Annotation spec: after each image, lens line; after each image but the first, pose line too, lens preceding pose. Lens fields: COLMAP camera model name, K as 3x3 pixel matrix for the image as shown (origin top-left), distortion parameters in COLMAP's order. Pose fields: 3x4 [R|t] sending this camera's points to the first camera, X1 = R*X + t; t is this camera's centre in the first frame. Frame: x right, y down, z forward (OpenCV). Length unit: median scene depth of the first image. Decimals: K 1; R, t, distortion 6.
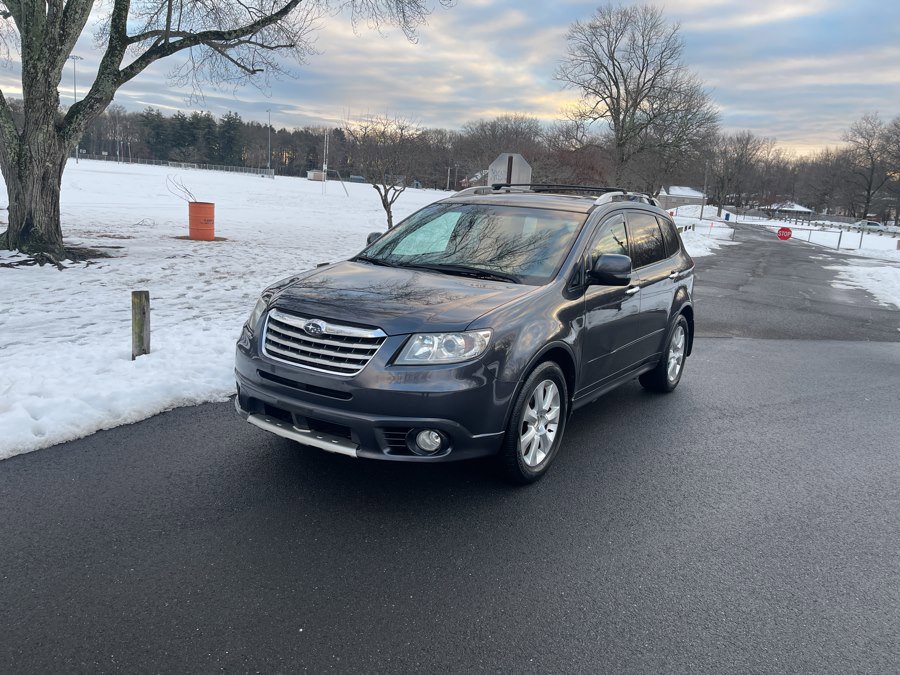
lens RADIAL K [[679.7, 0, 448.1], [0, 679.7, 330.1], [0, 0, 1]] dist [0.072746, -0.109622]
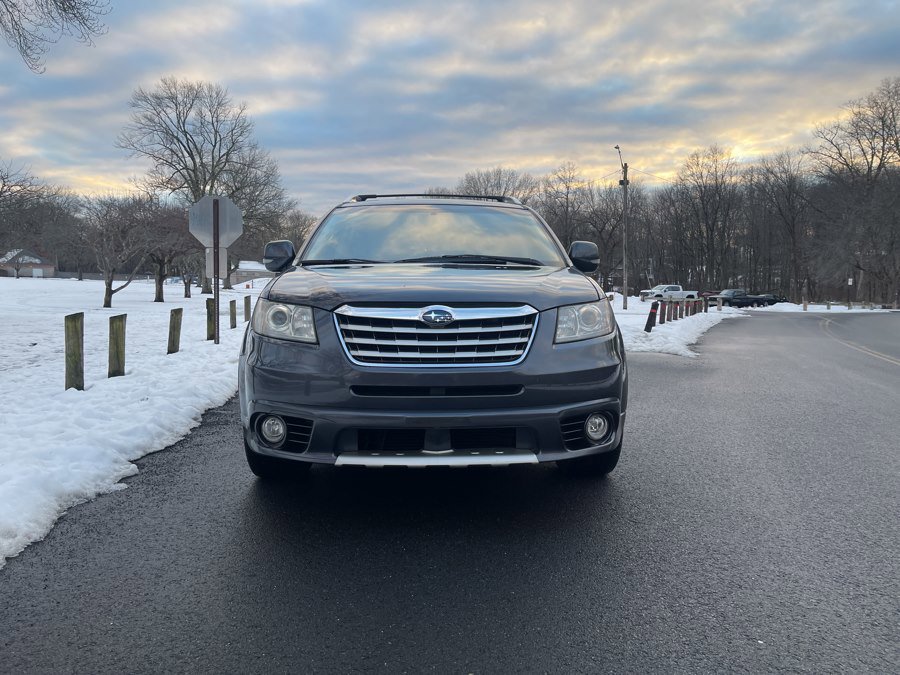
lens RADIAL K [[675.1, 0, 451.2], [0, 675.1, 329.5], [0, 0, 1]] dist [0.077972, -0.103599]
pose [[0.805984, -0.091691, 0.584793, -0.191196], [0.156375, 0.985815, -0.060954, 0.018355], [-0.570909, 0.140575, 0.808889, 0.112425]]
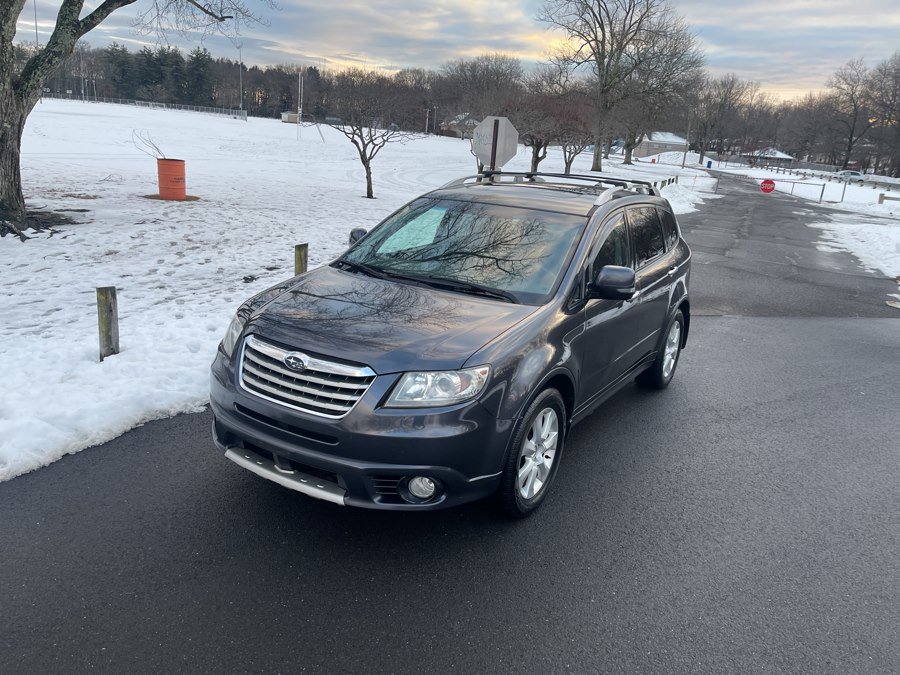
lens RADIAL K [[679.7, 0, 445.3], [0, 679.7, 332.6], [0, 0, 1]] dist [0.072746, -0.109622]
pose [[0.999632, -0.001434, 0.027105, -0.006192], [-0.000827, 0.996530, 0.083235, -0.035861], [-0.027131, -0.083226, 0.996161, 0.025377]]
